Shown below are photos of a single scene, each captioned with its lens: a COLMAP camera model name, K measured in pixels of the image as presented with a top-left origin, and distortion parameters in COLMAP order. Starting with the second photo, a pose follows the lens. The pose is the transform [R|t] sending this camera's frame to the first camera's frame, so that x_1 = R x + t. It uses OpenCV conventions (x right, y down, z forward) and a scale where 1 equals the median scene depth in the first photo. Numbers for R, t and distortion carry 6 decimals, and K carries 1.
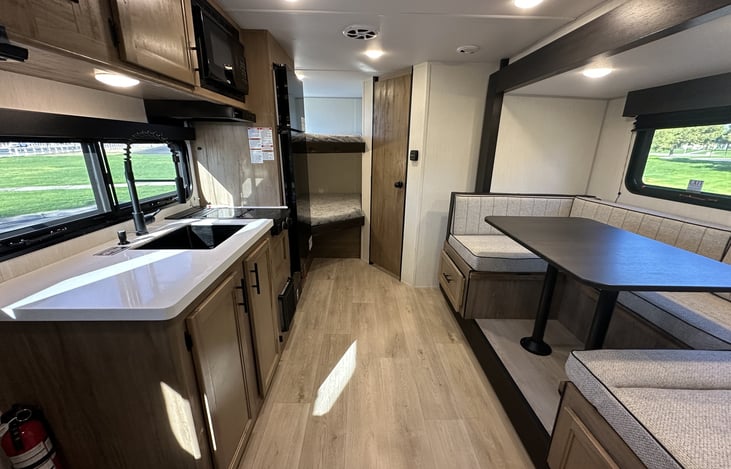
lens RADIAL K [[291.2, 0, 366.7], [0, 291.2, 236.5], [0, 0, 1]] dist [-0.001440, 0.000001]
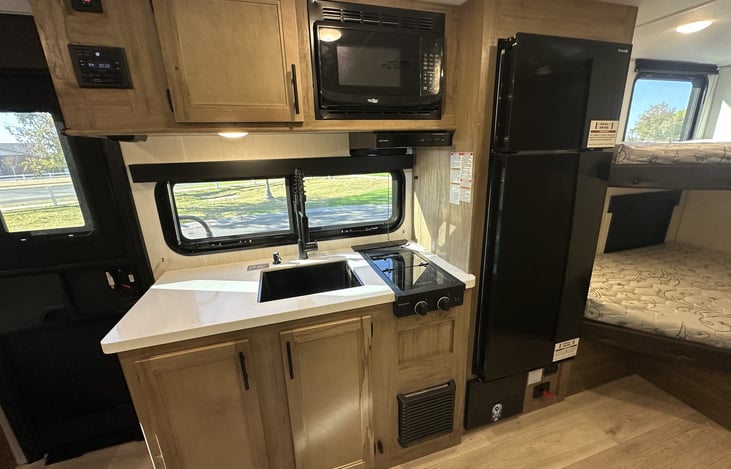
lens RADIAL K [[291.2, 0, 364.8], [0, 291.2, 233.8], [0, 0, 1]] dist [-0.001440, 0.000001]
pose [[0.268749, 0.242671, -0.932140, 0.221054], [-0.255959, 0.950941, 0.173769, -0.252232], [0.928579, 0.191890, 0.317679, 0.609966]]
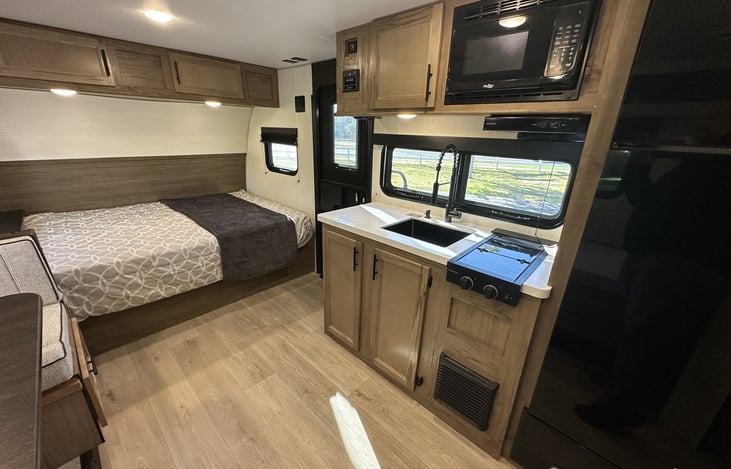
lens RADIAL K [[291.2, 0, 364.0], [0, 291.2, 235.3], [0, 0, 1]] dist [-0.001440, 0.000001]
pose [[-0.699933, 0.206923, -0.683577, 0.308005], [-0.254112, 0.822330, 0.509117, -0.388961], [0.667474, 0.530053, -0.522994, 1.064482]]
